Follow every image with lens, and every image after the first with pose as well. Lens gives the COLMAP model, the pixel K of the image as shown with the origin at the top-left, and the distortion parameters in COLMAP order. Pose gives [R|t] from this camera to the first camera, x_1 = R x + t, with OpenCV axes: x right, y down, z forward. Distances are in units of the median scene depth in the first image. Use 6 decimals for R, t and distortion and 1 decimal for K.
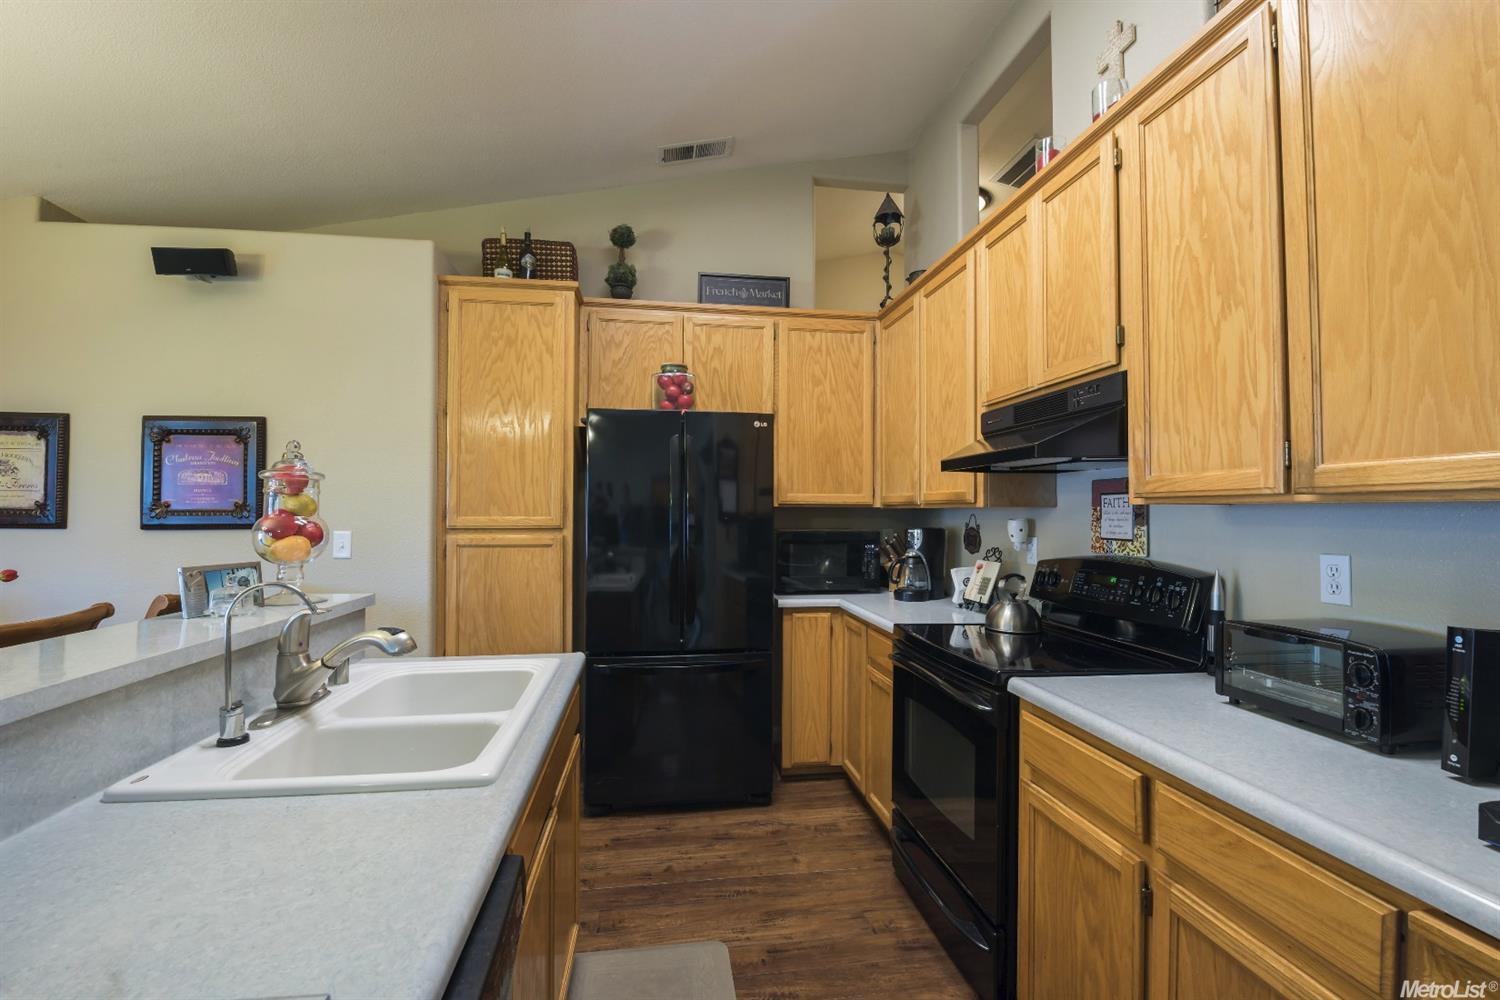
lens RADIAL K [[650.8, 0, 742.3], [0, 650.8, 500.9], [0, 0, 1]] dist [-0.008555, -0.006046]
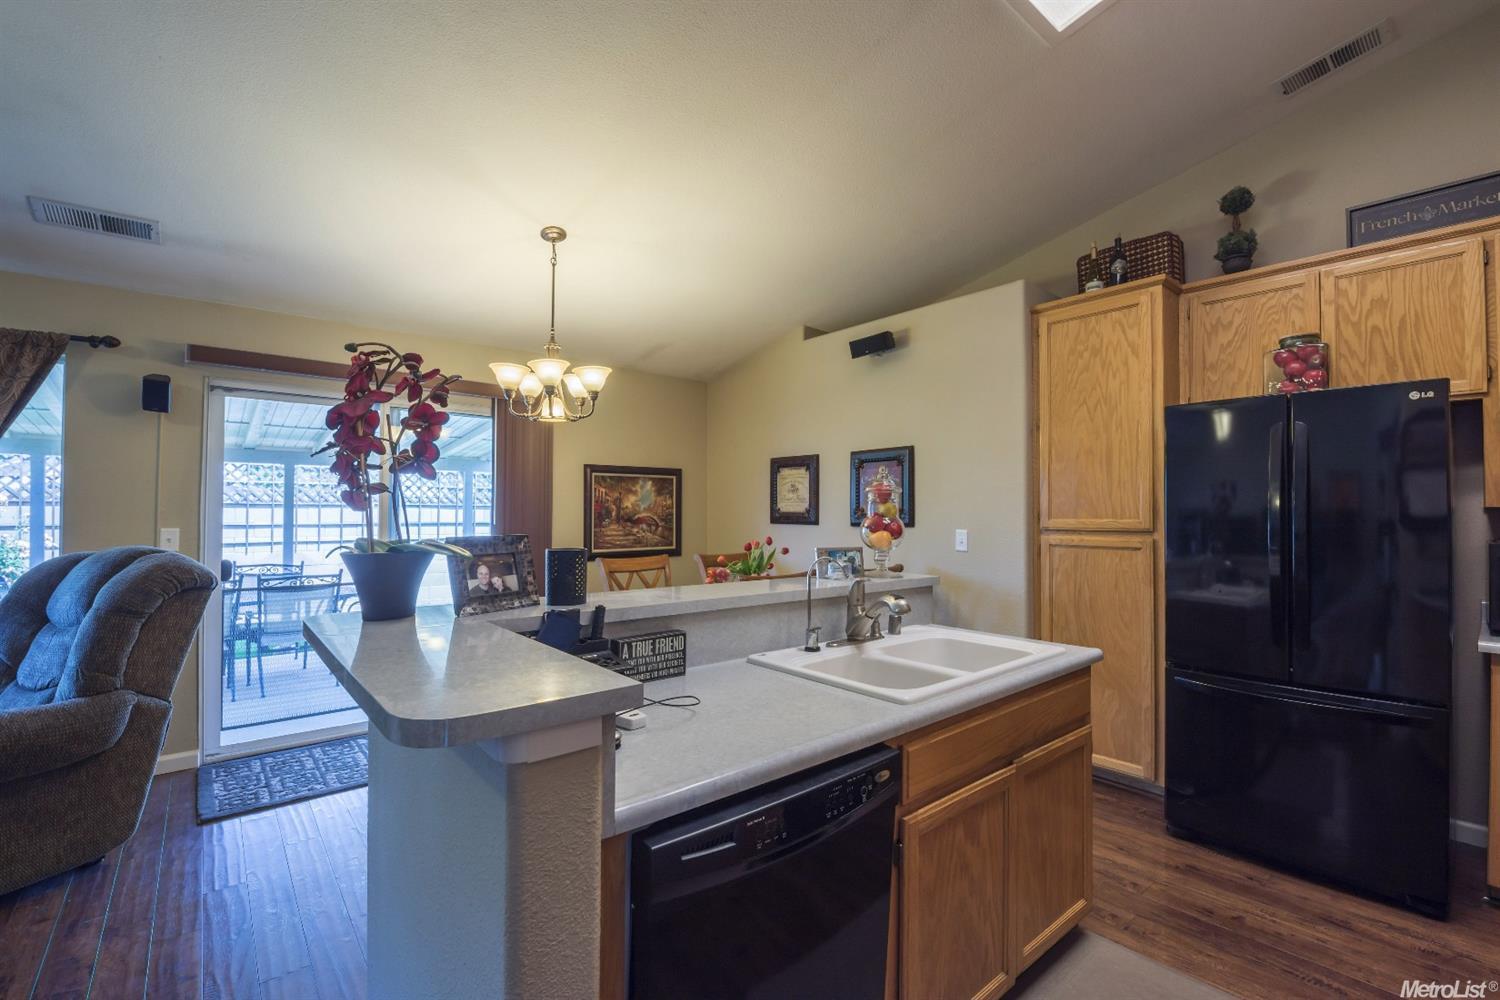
lens RADIAL K [[650.8, 0, 762.3], [0, 650.8, 498.0], [0, 0, 1]] dist [-0.008555, -0.006046]
pose [[0.541197, -0.021404, -0.840624, 0.243203], [0.013582, 0.999768, -0.016712, 0.000180], [0.840786, -0.002373, 0.541362, -0.015321]]
